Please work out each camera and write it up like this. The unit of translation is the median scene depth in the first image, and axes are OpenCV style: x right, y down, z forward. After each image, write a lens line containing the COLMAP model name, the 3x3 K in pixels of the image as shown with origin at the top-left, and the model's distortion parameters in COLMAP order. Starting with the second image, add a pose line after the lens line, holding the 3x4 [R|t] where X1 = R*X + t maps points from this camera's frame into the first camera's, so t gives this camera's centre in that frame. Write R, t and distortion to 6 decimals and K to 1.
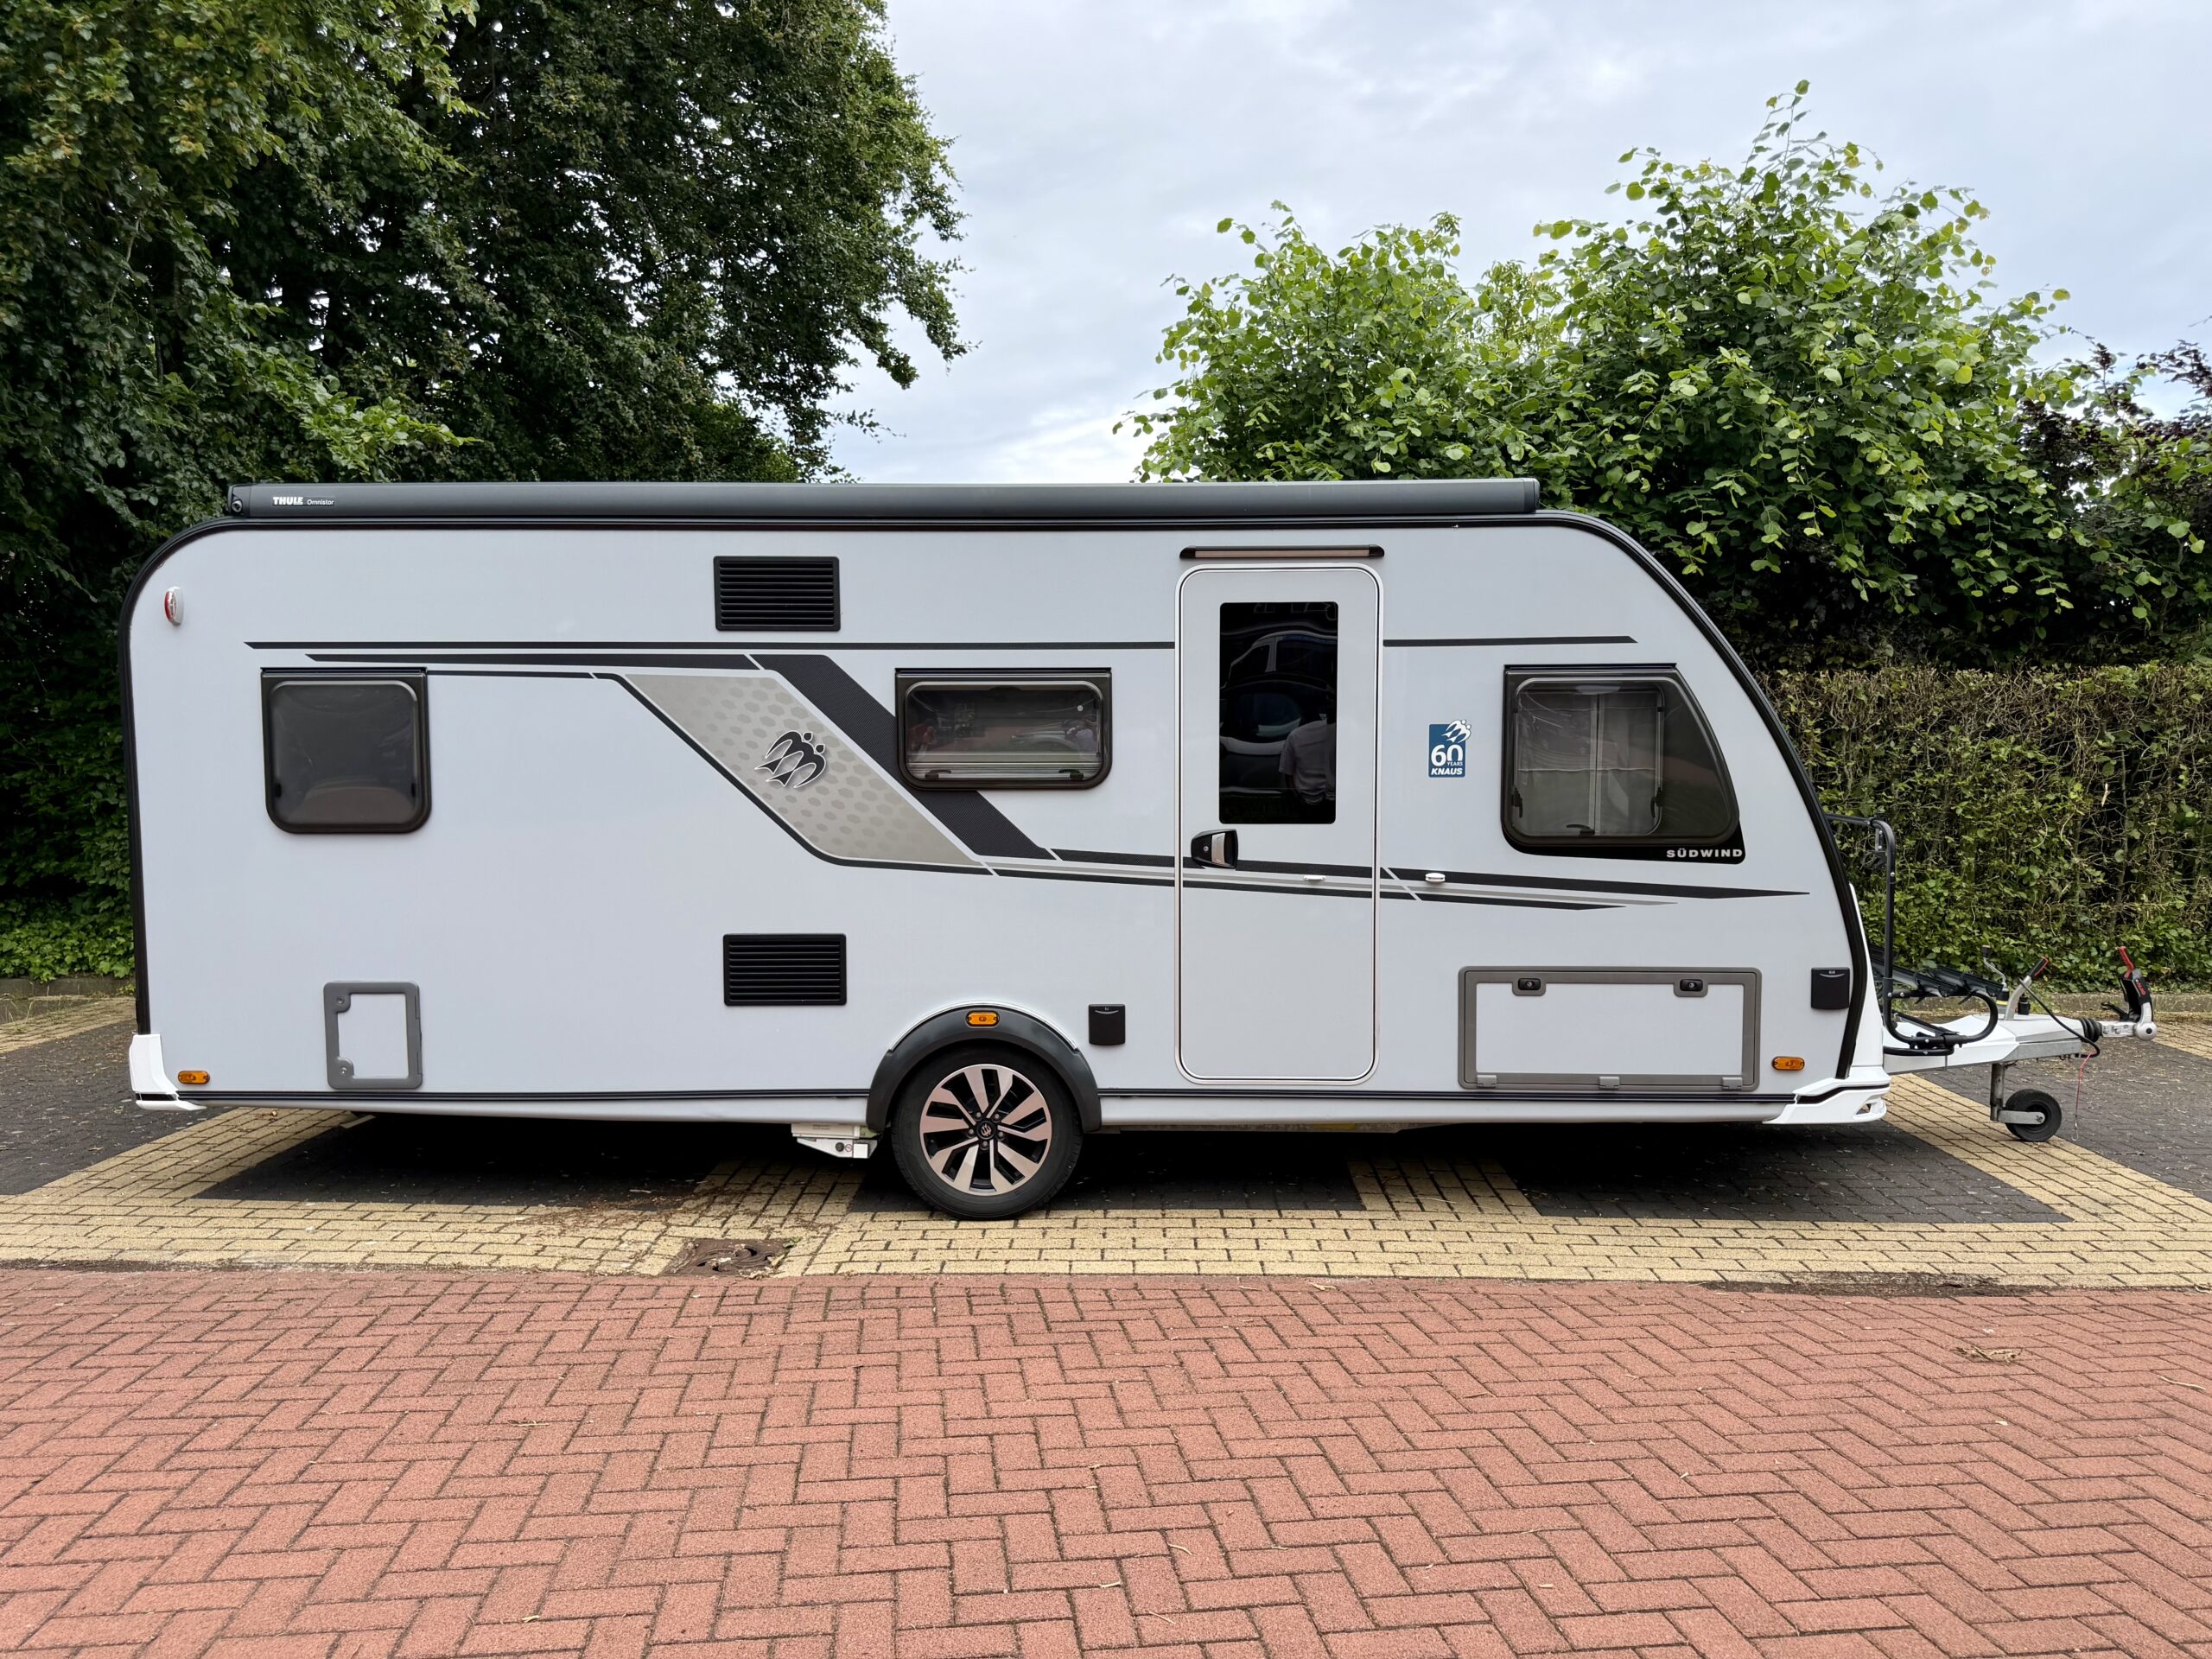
lens RADIAL K [[1586.8, 0, 1066.6], [0, 1586.8, 833.5], [0, 0, 1]] dist [0.030484, -0.032690]
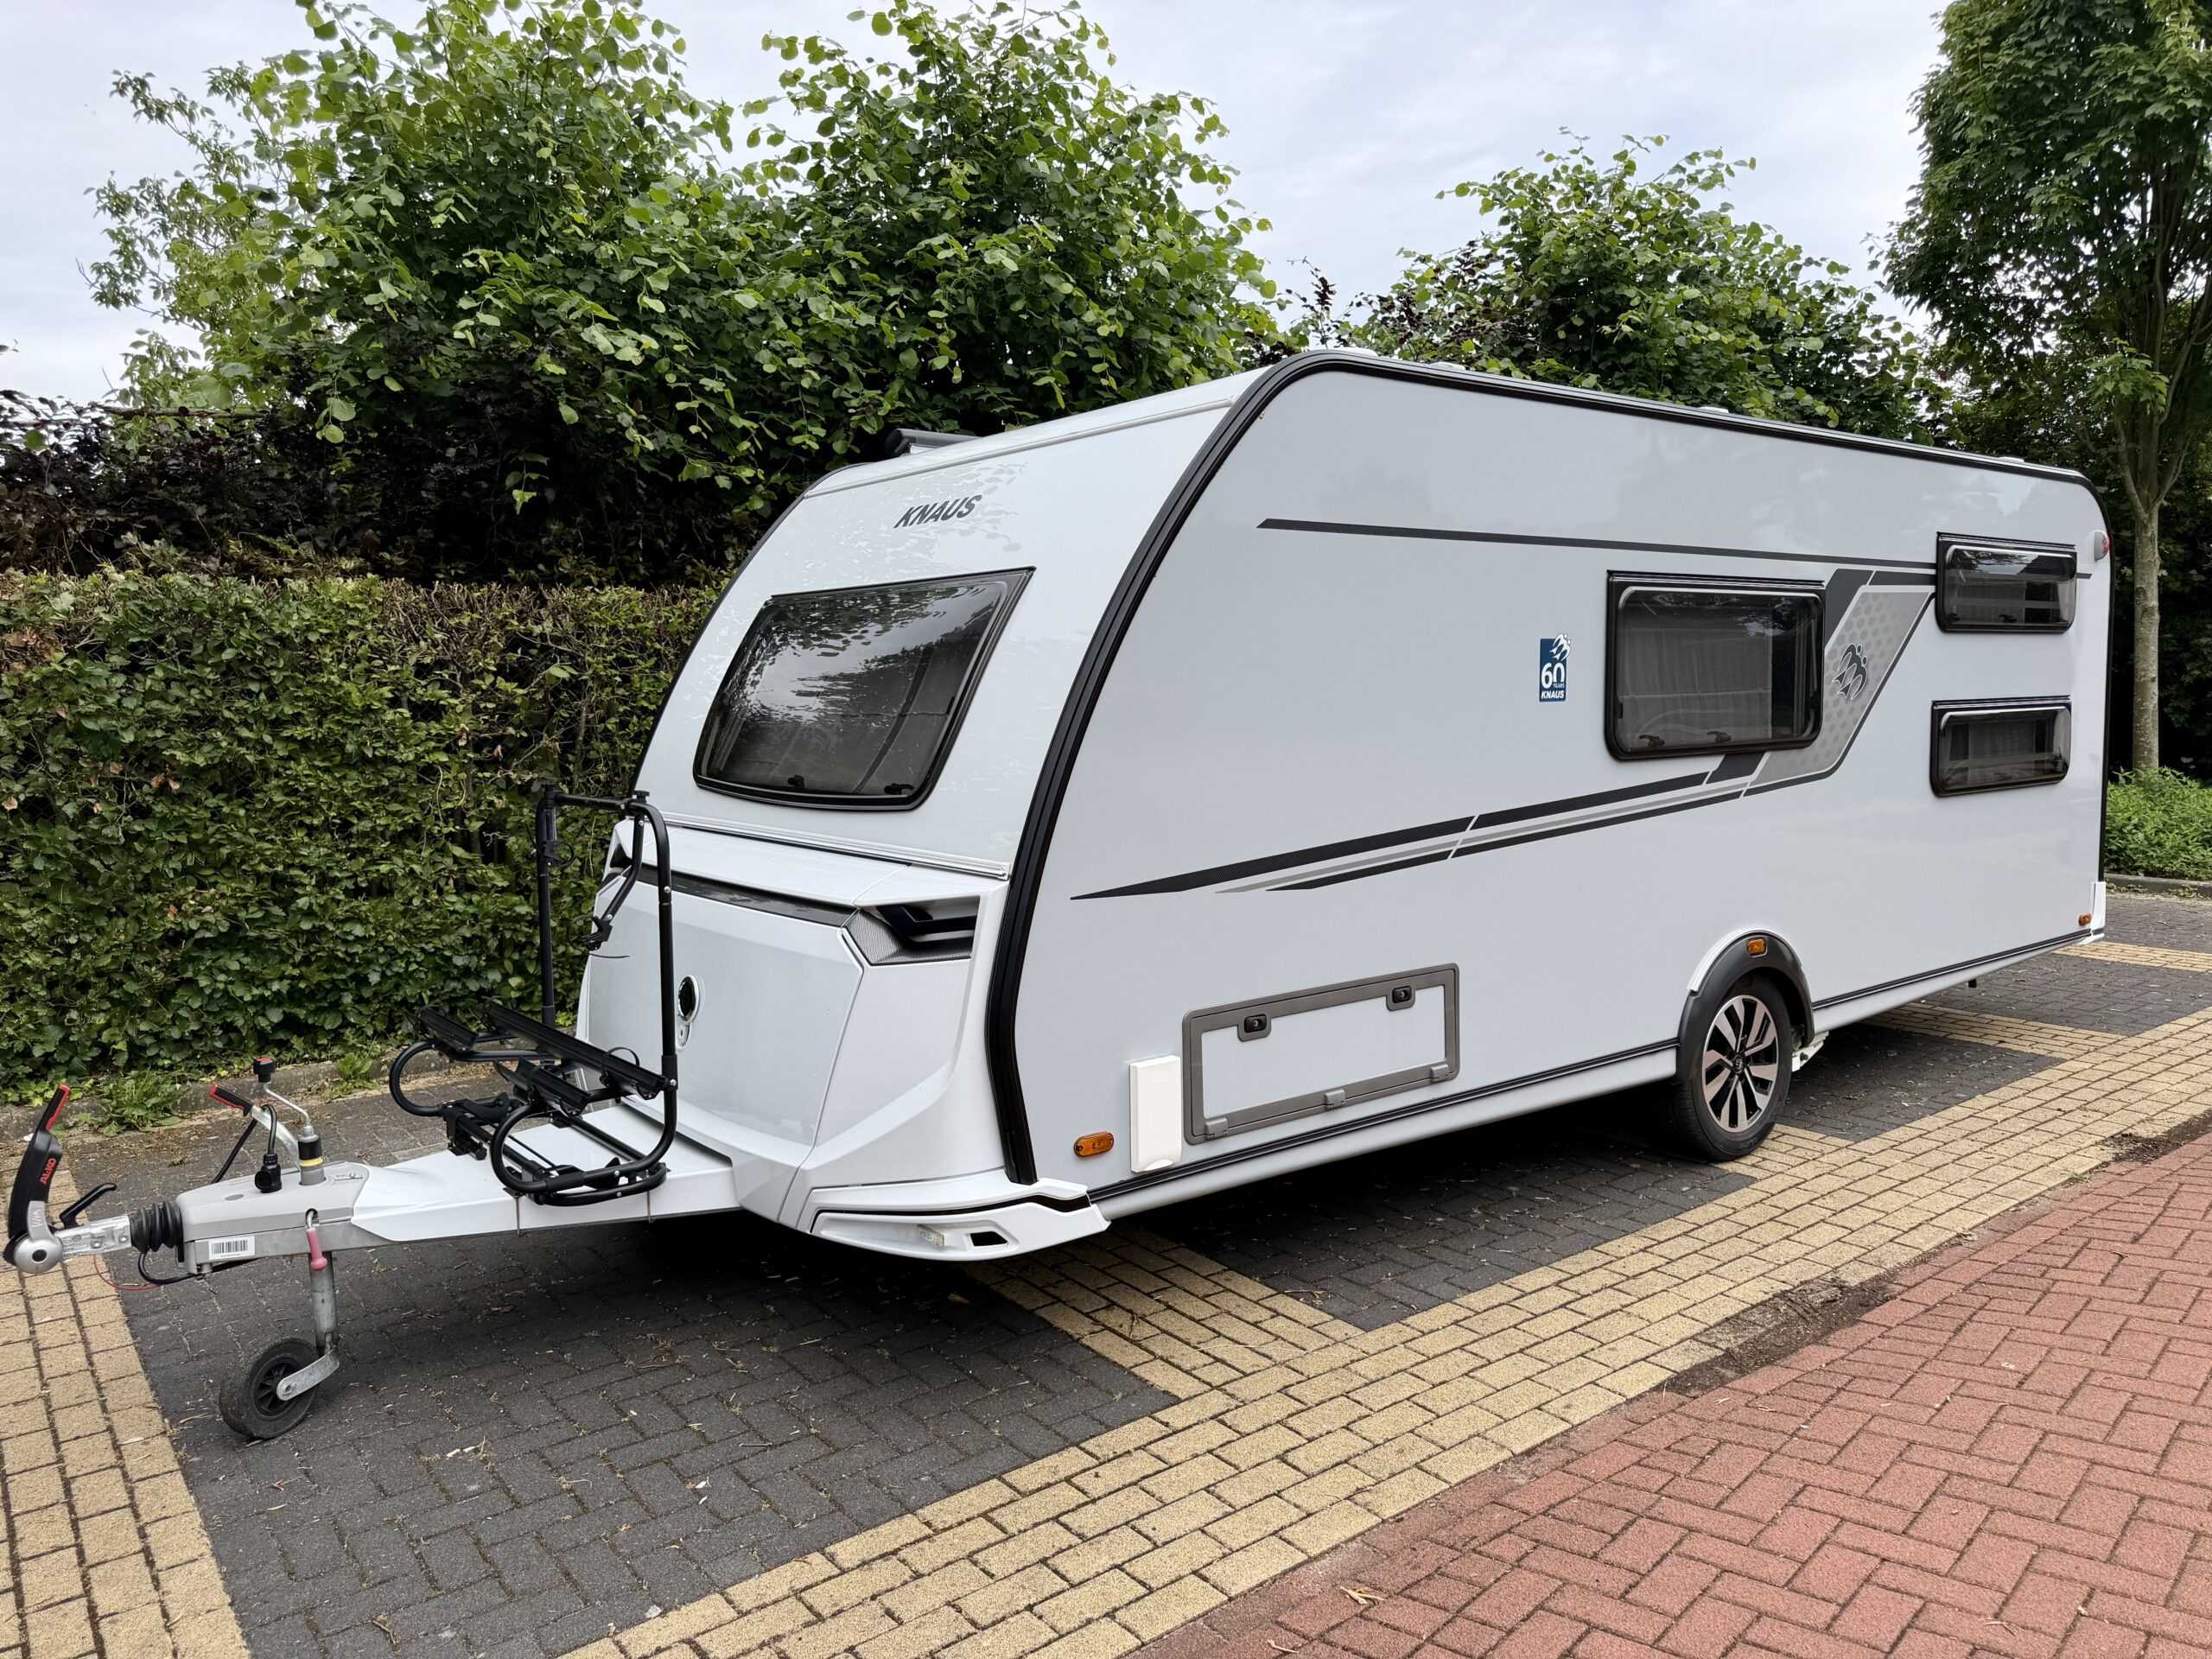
lens RADIAL K [[1586.8, 0, 1097.9], [0, 1586.8, 829.6], [0, 0, 1]] dist [0.030484, -0.032690]
pose [[0.768526, -0.076285, 0.635255, -0.235525], [0.058951, 0.997086, 0.048417, -0.026267], [-0.637097, 0.000239, 0.770783, 0.544403]]
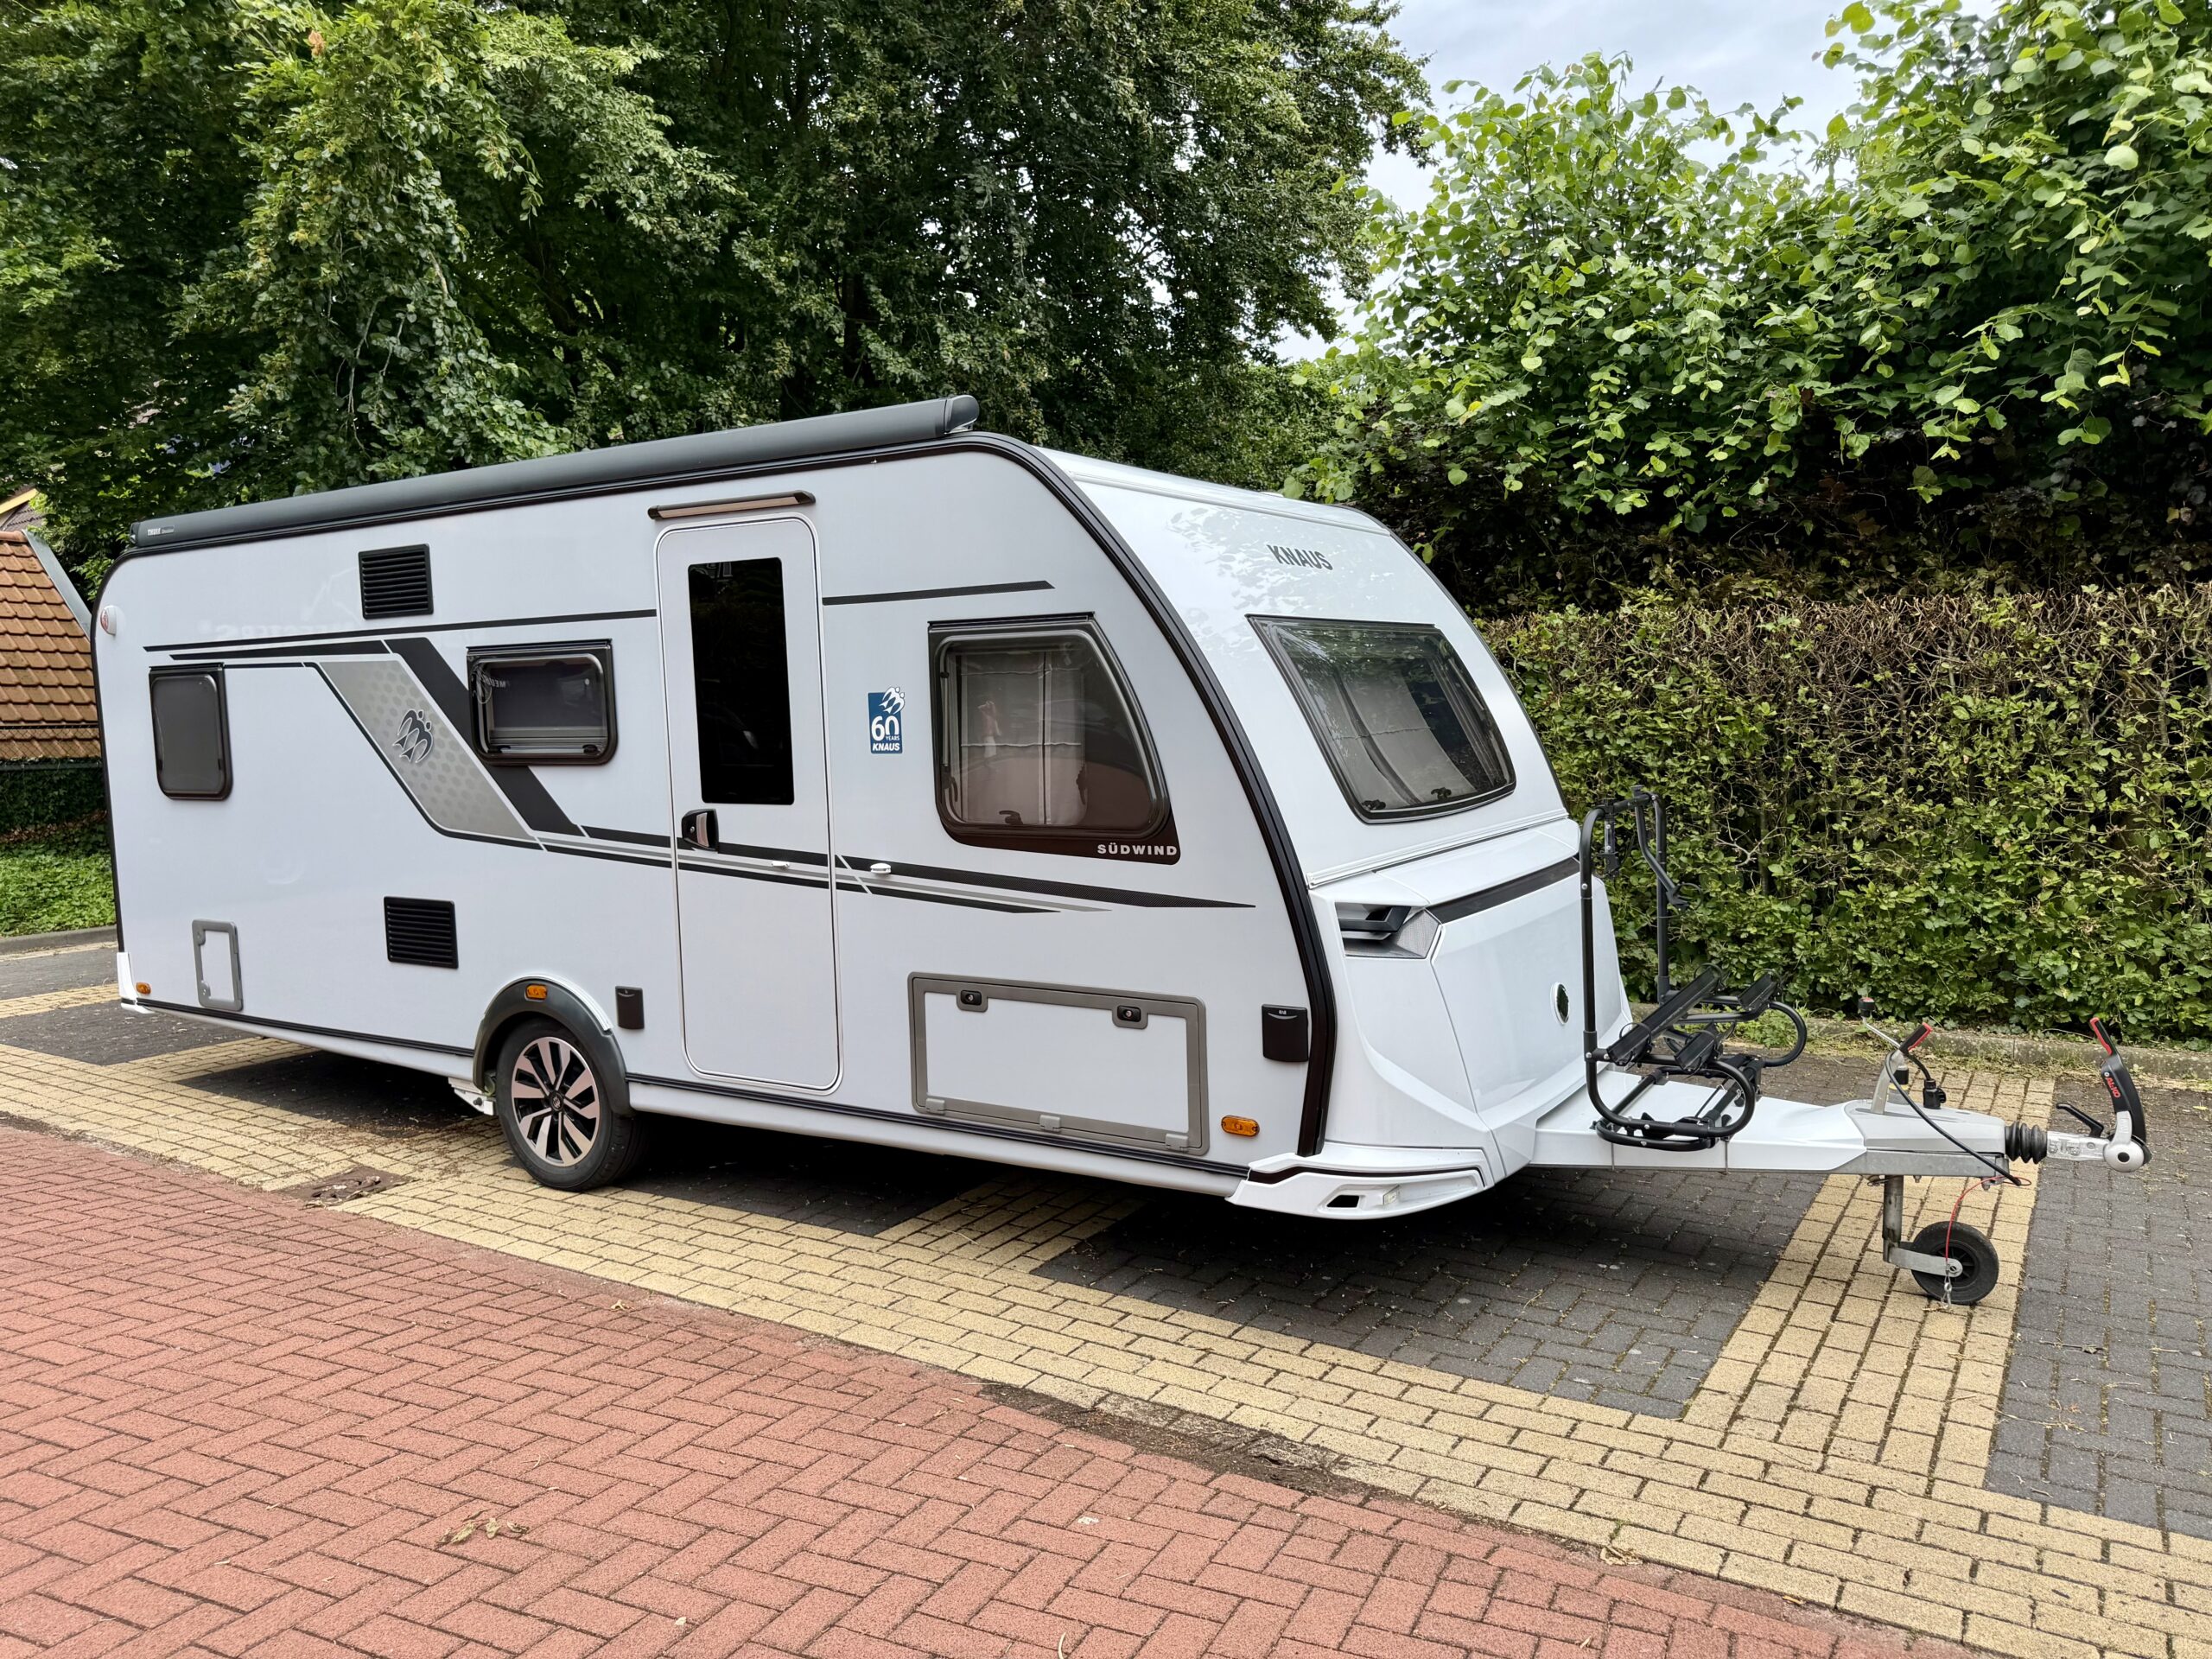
lens RADIAL K [[1586.8, 0, 1088.1], [0, 1586.8, 825.2], [0, 0, 1]] dist [0.030484, -0.032690]
pose [[0.851663, 0.022100, -0.523623, 0.780111], [-0.009241, 0.999588, 0.027158, -0.020248], [0.524008, -0.018291, 0.851517, 0.317902]]
